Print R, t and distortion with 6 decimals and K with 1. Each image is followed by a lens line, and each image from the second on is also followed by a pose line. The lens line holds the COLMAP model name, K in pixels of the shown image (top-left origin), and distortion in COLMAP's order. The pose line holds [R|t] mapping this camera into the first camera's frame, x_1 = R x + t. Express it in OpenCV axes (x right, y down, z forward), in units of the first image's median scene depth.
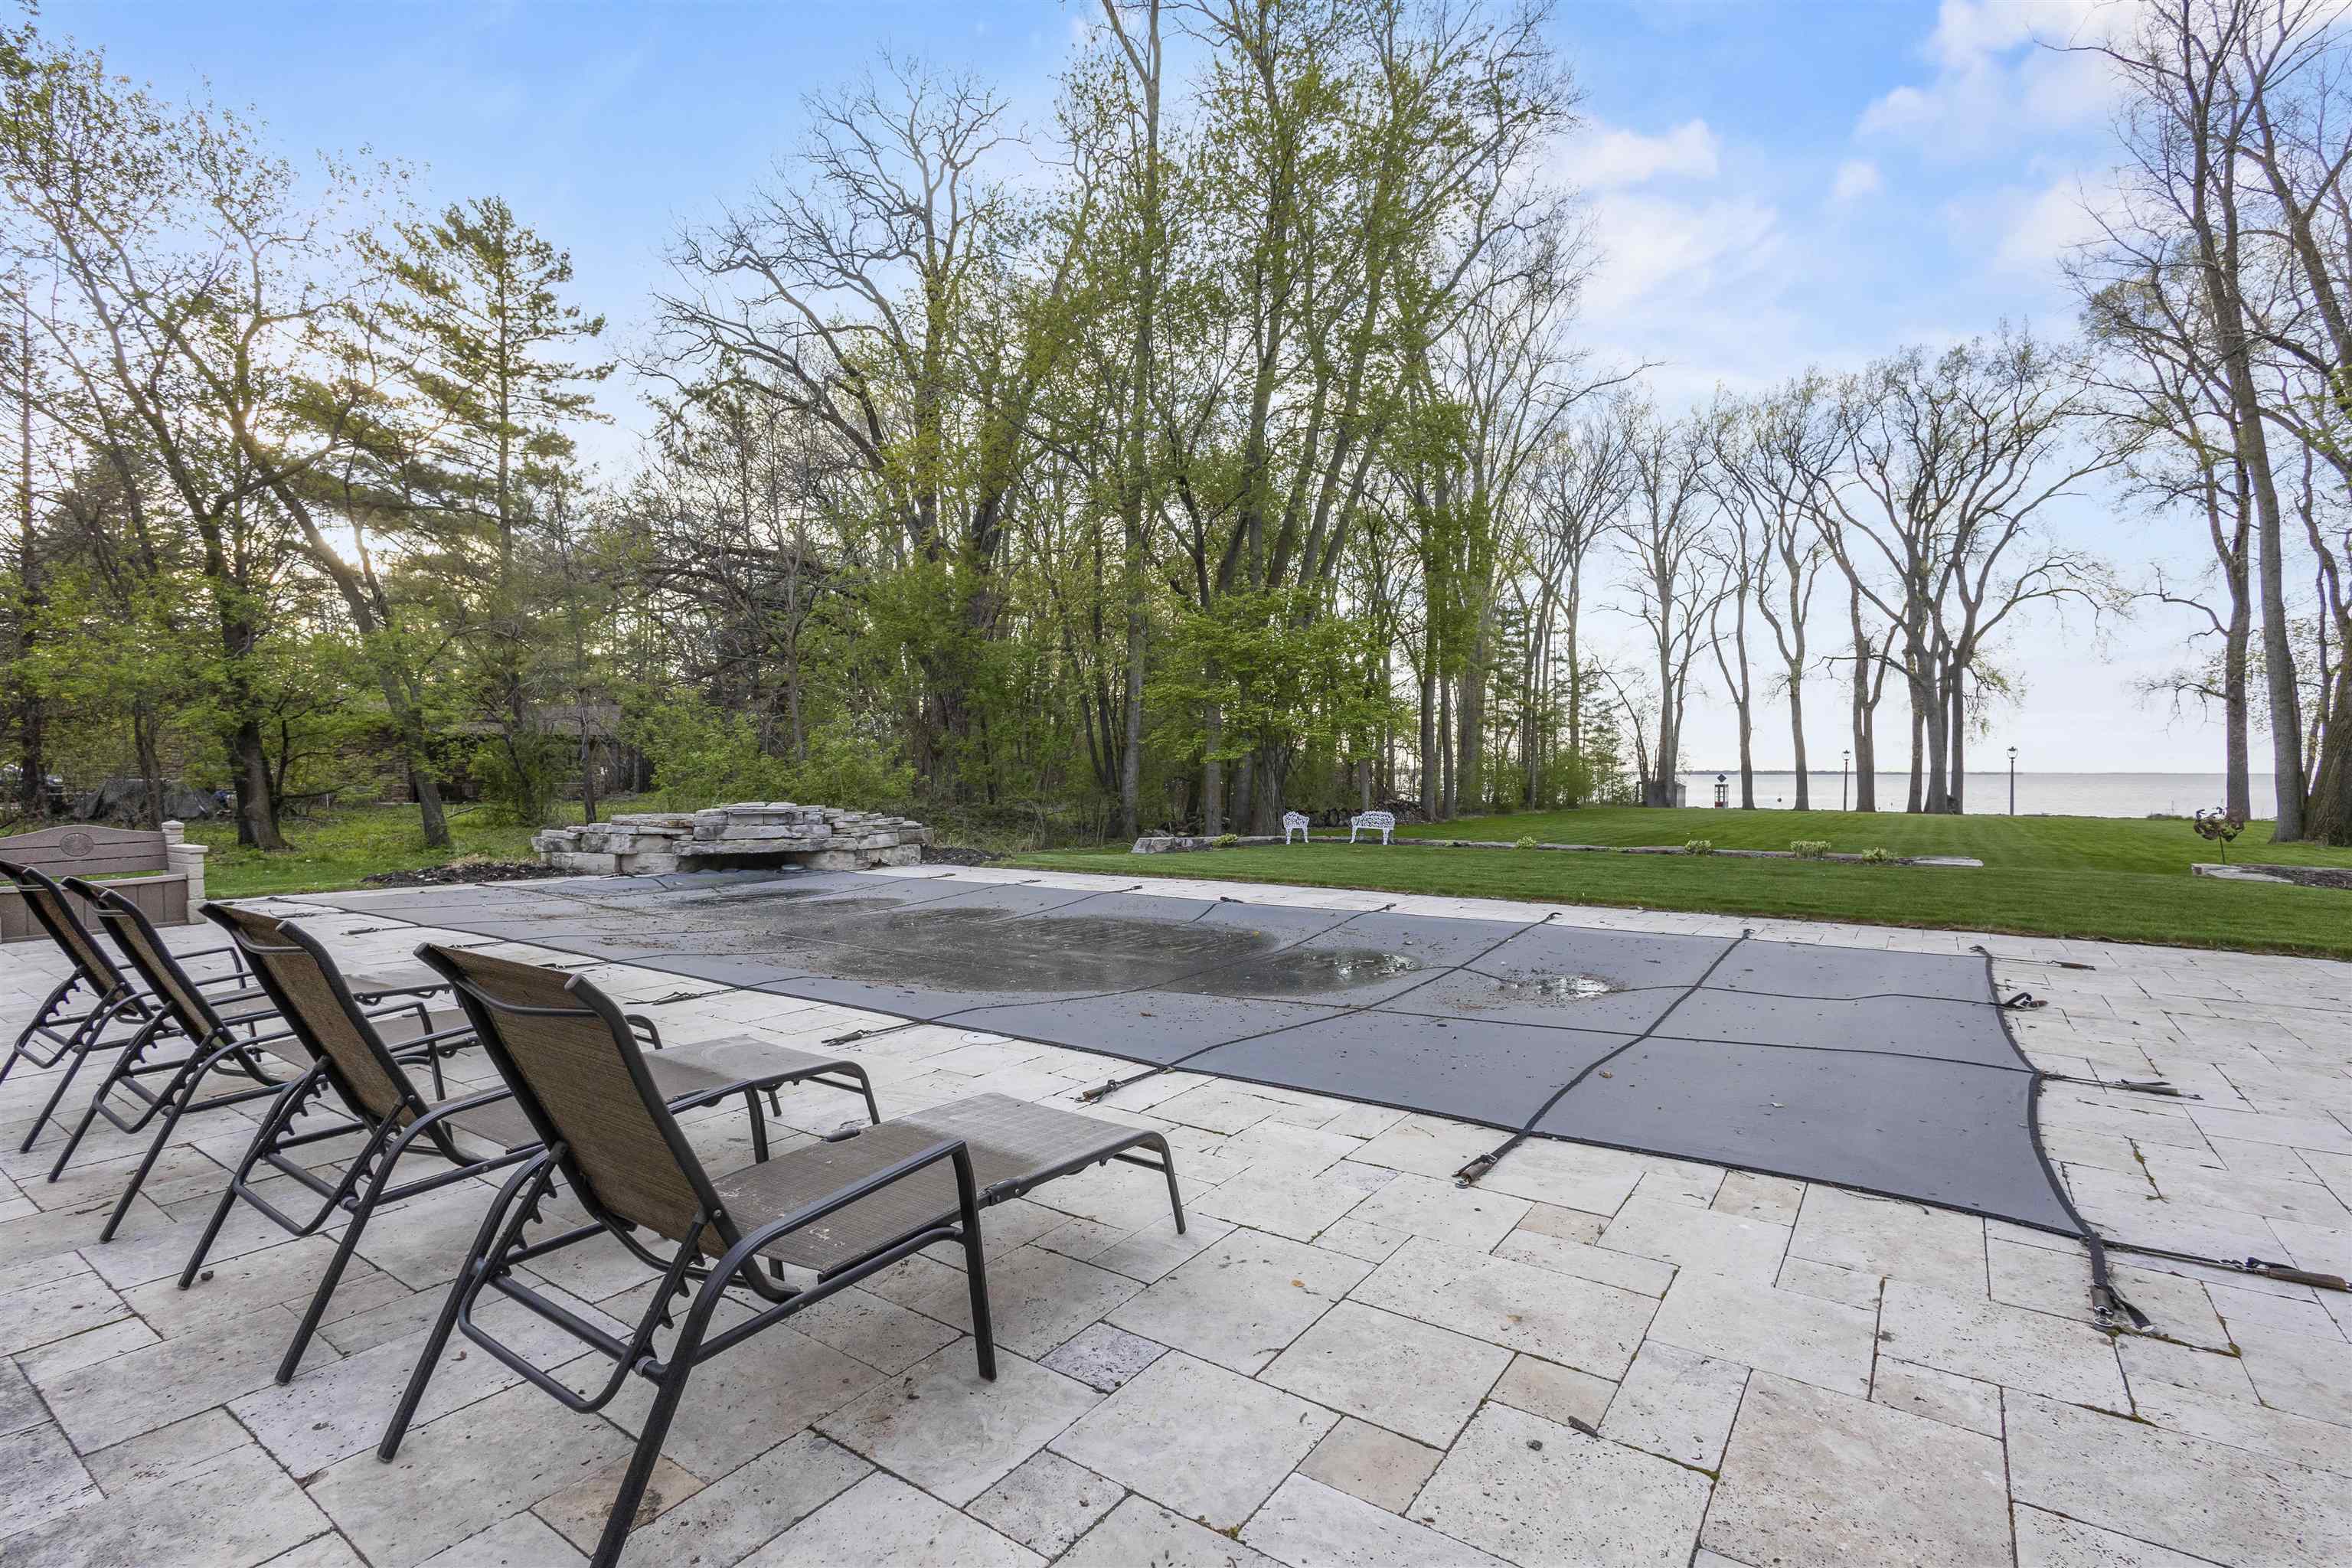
lens RADIAL K [[1086.2, 0, 1167.7], [0, 1086.2, 781.5], [0, 0, 1]] dist [0.011091, -0.002862]
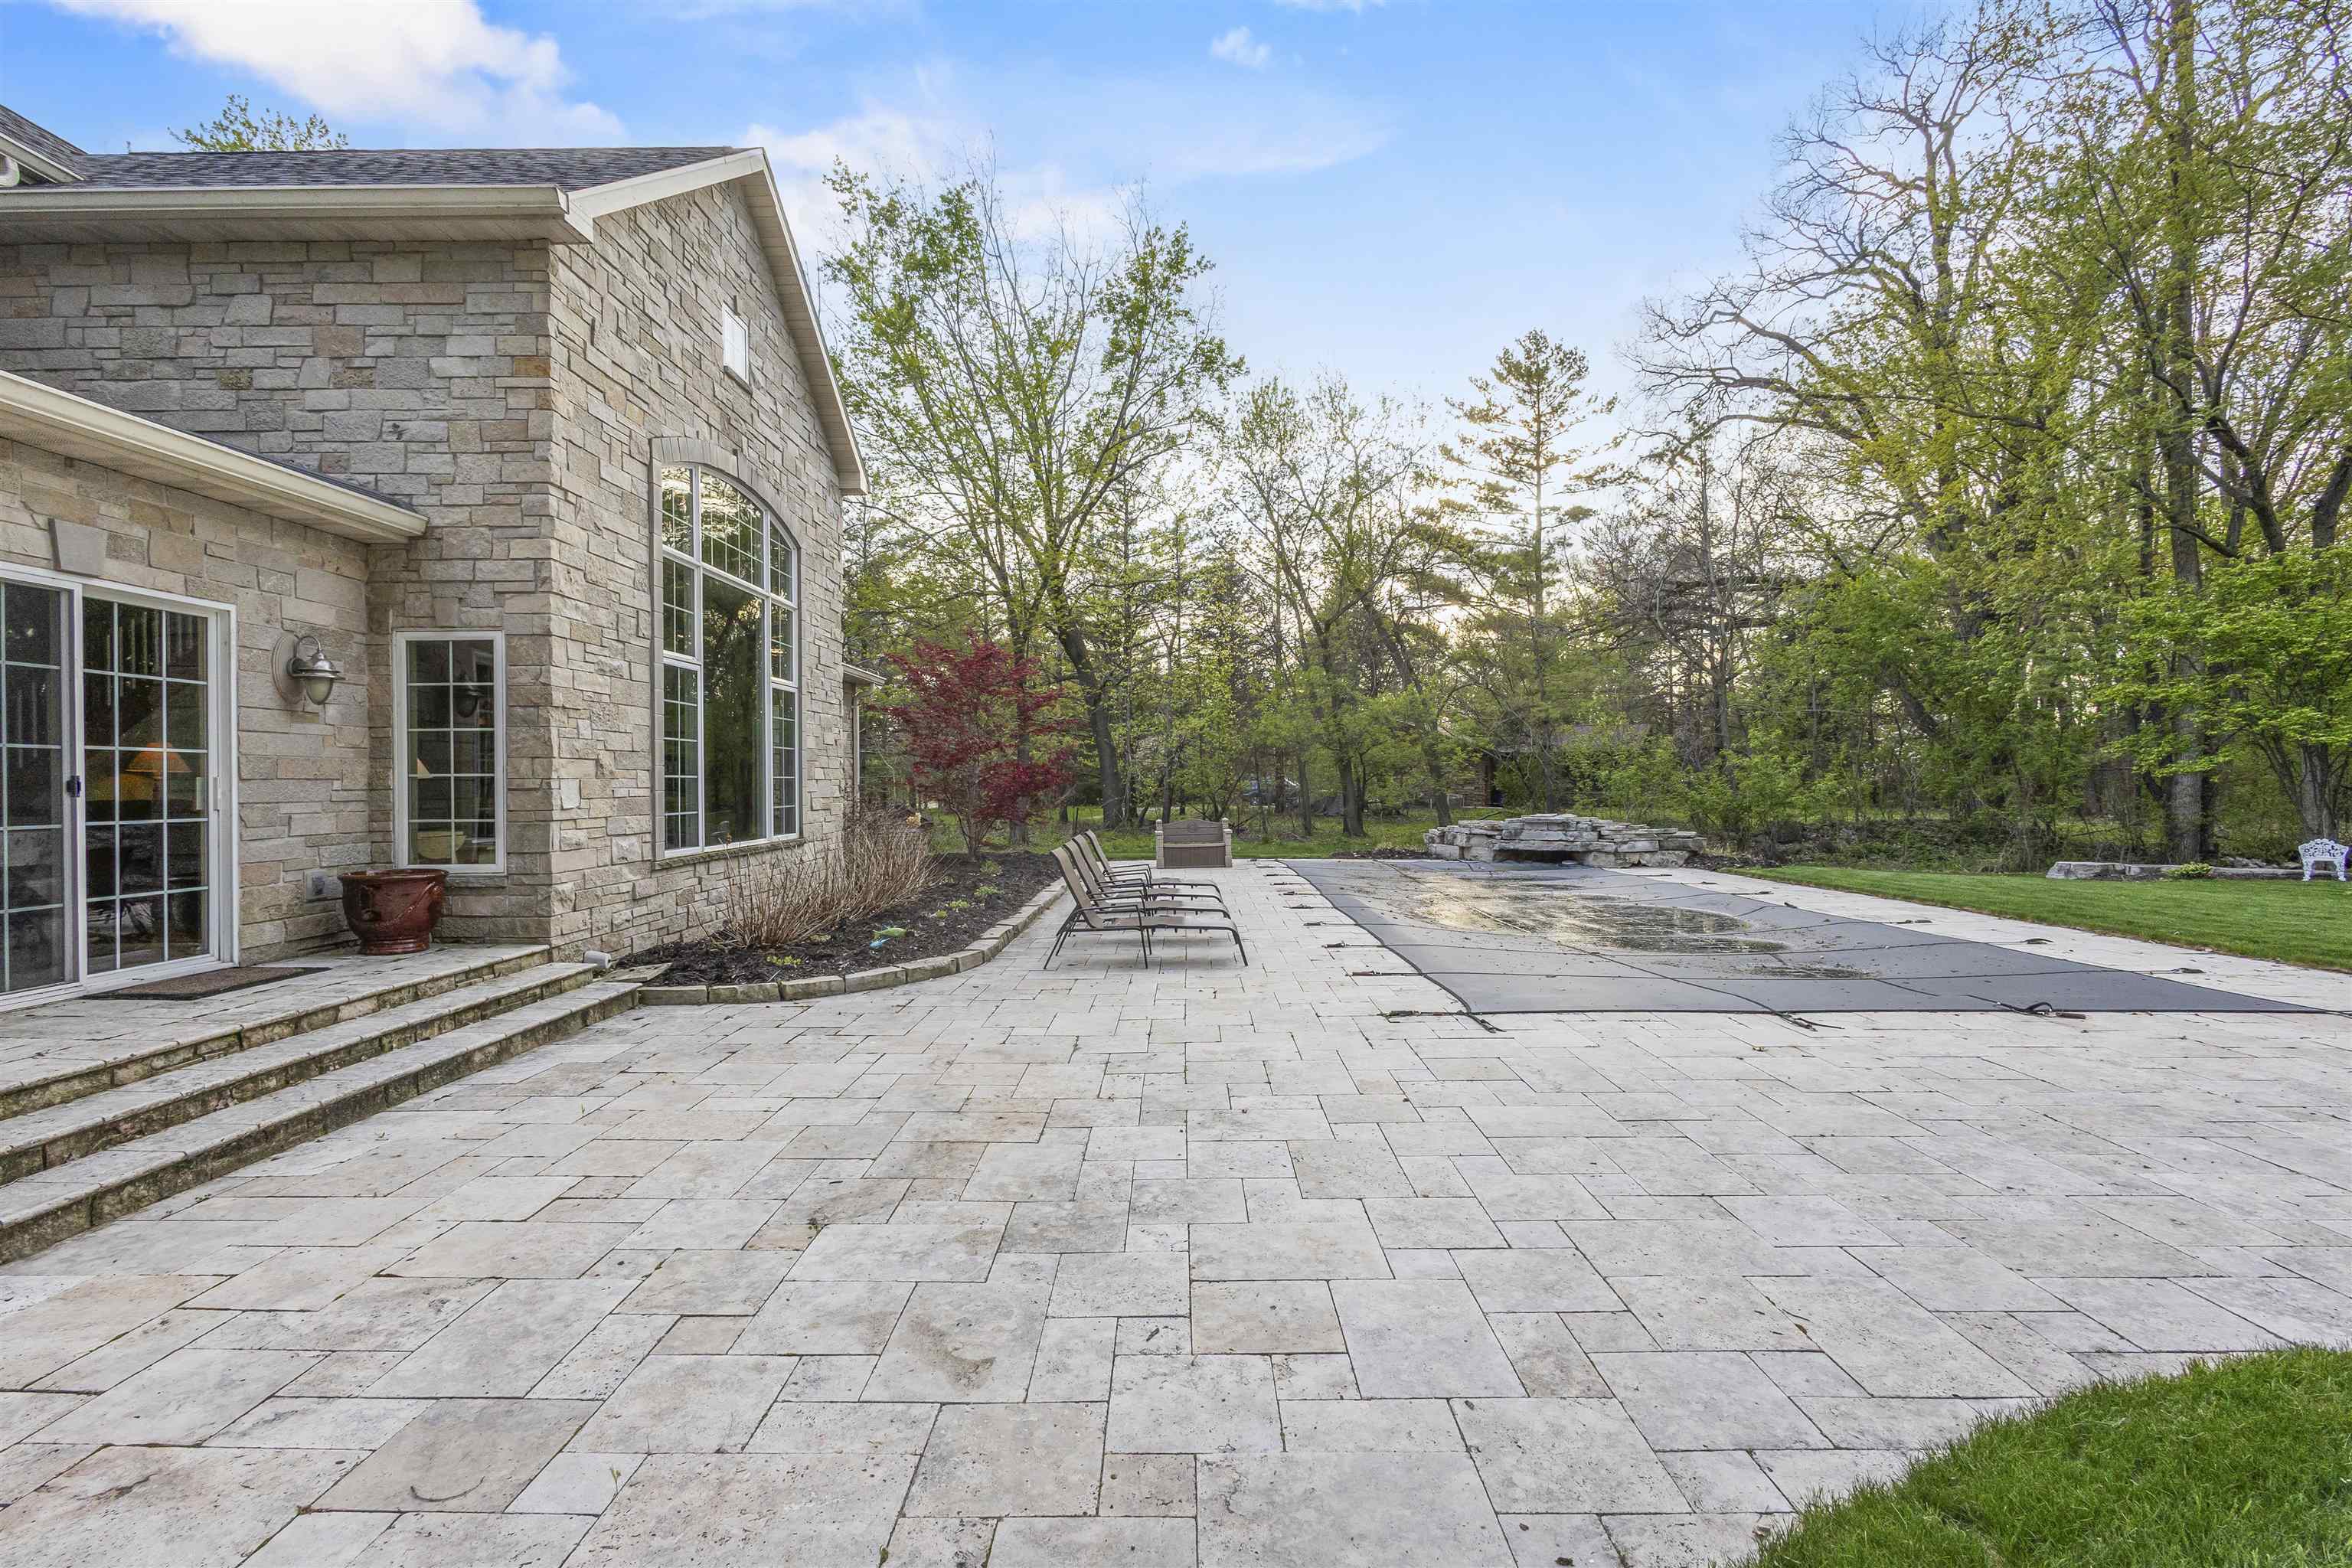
lens RADIAL K [[1086.2, 0, 1167.5], [0, 1086.2, 787.2], [0, 0, 1]] dist [0.011091, -0.002862]
pose [[0.568764, 0.001404, -0.822500, 0.192368], [0.000117, 0.999998, 0.001788, -0.006893], [0.822501, -0.001114, 0.568763, -0.072487]]
